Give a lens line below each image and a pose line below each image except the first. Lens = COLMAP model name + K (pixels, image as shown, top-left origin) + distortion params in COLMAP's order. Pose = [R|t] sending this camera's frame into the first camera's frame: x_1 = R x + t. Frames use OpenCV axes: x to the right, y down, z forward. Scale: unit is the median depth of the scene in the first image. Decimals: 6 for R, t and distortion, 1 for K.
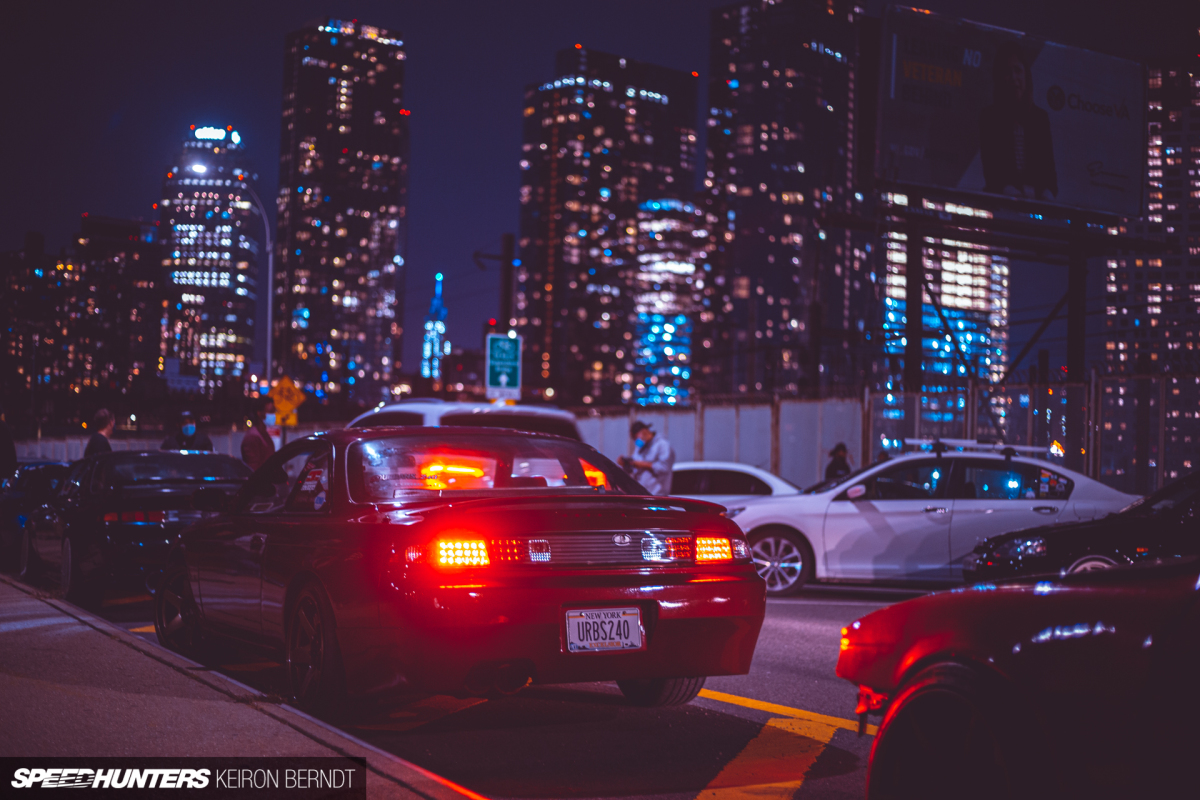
lens RADIAL K [[1730.6, 0, 601.6], [0, 1730.6, 399.1], [0, 0, 1]] dist [-0.109538, 0.000000]
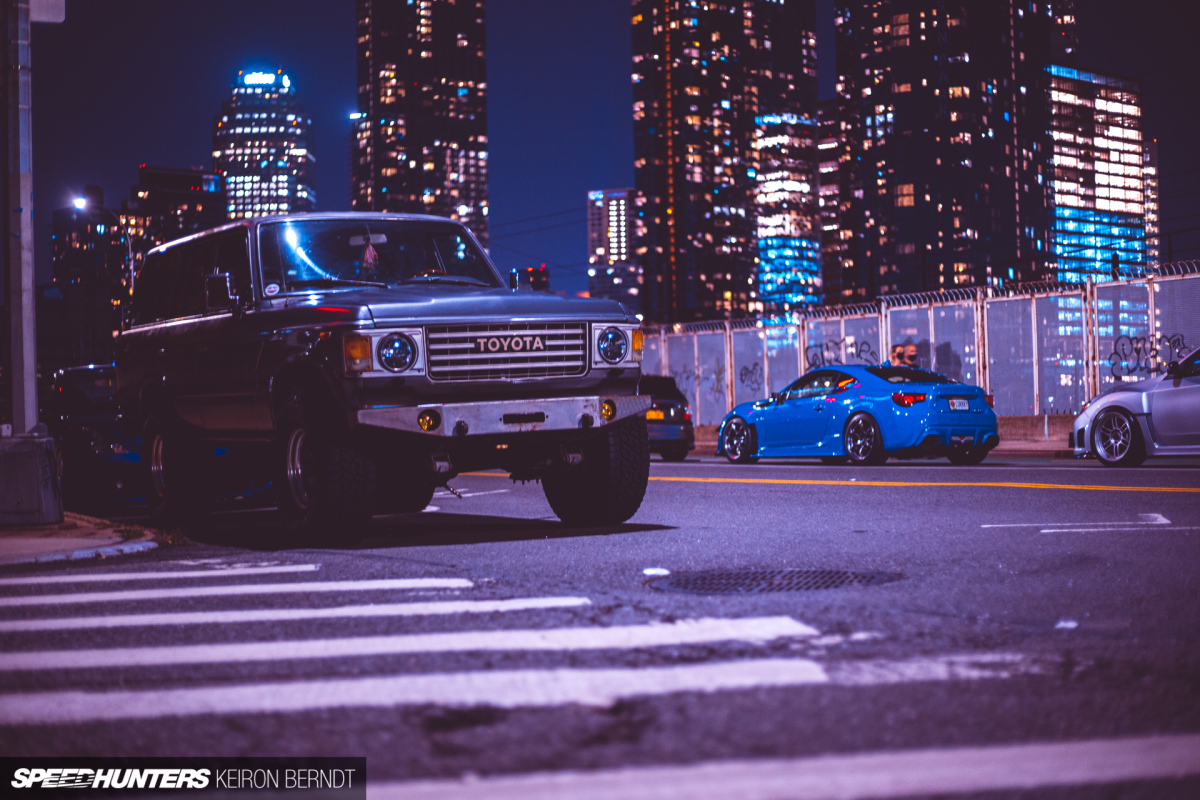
lens RADIAL K [[1730.6, 0, 597.7], [0, 1730.6, 399.3], [0, 0, 1]] dist [-0.109538, 0.000000]
pose [[0.998531, -0.050877, -0.018641, -0.050387], [0.051429, 0.998213, 0.030421, 0.004175], [0.017060, -0.031335, 0.999363, 0.077695]]
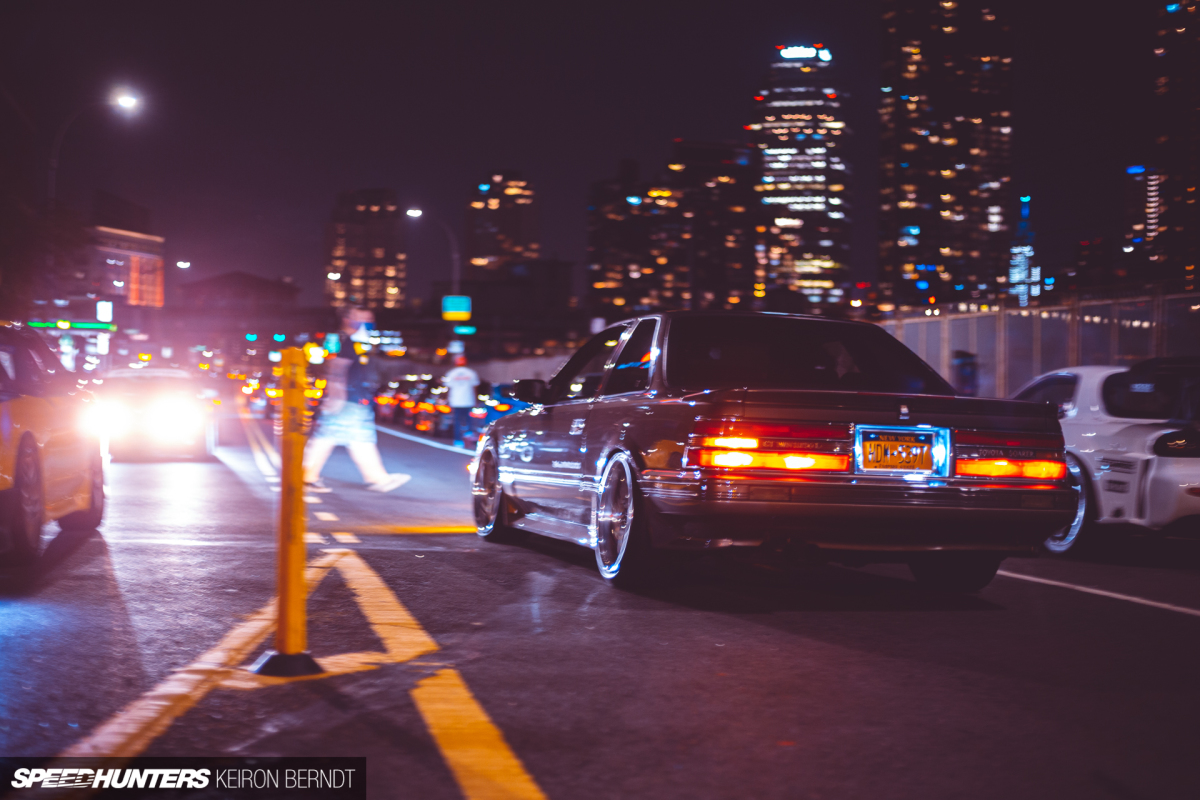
lens RADIAL K [[1730.6, 0, 597.3], [0, 1730.6, 405.6], [0, 0, 1]] dist [-0.109538, 0.000000]
pose [[0.943759, -0.011290, -0.330440, -0.027079], [0.025841, 0.998878, 0.039676, 0.003168], [0.329622, -0.045983, 0.942993, 0.064022]]
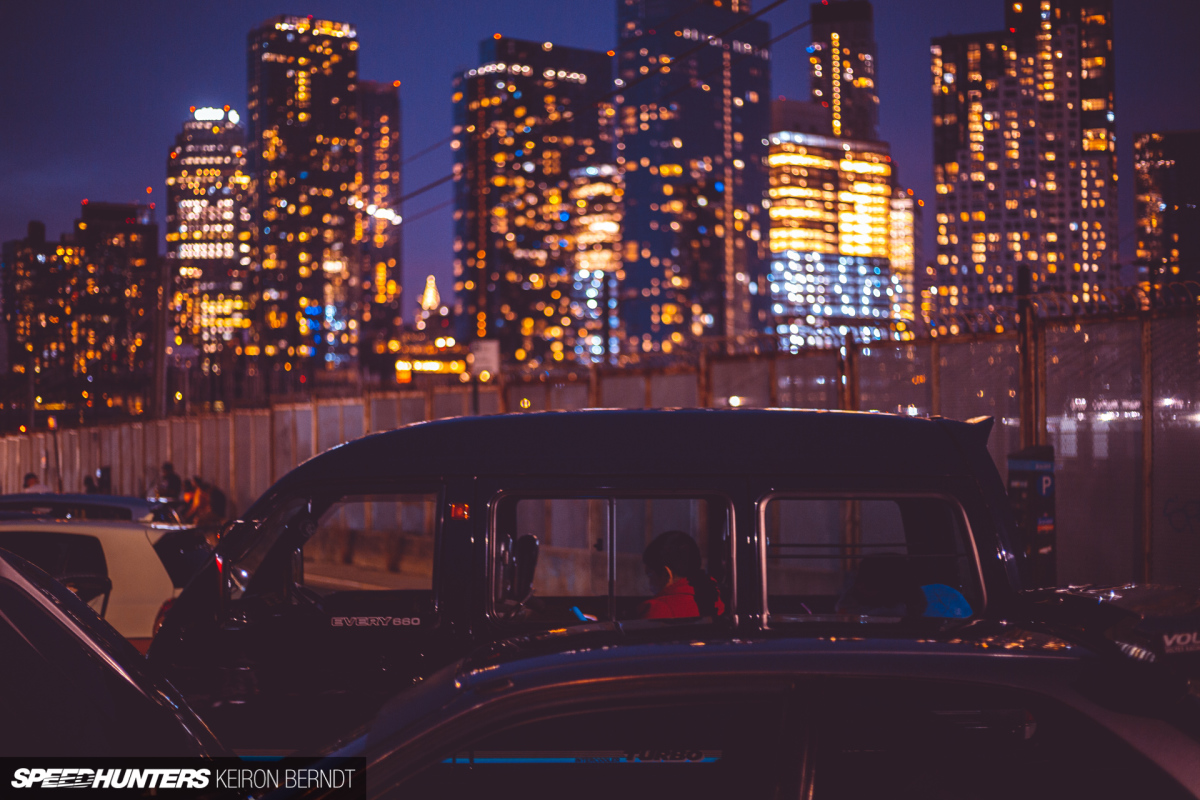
lens RADIAL K [[1730.6, 0, 596.4], [0, 1730.6, 398.2], [0, 0, 1]] dist [-0.109538, 0.000000]
pose [[0.998279, -0.041696, -0.041232, 0.076307], [0.043122, 0.998480, 0.034322, -0.006359], [0.039739, -0.036041, 0.998560, -0.101253]]
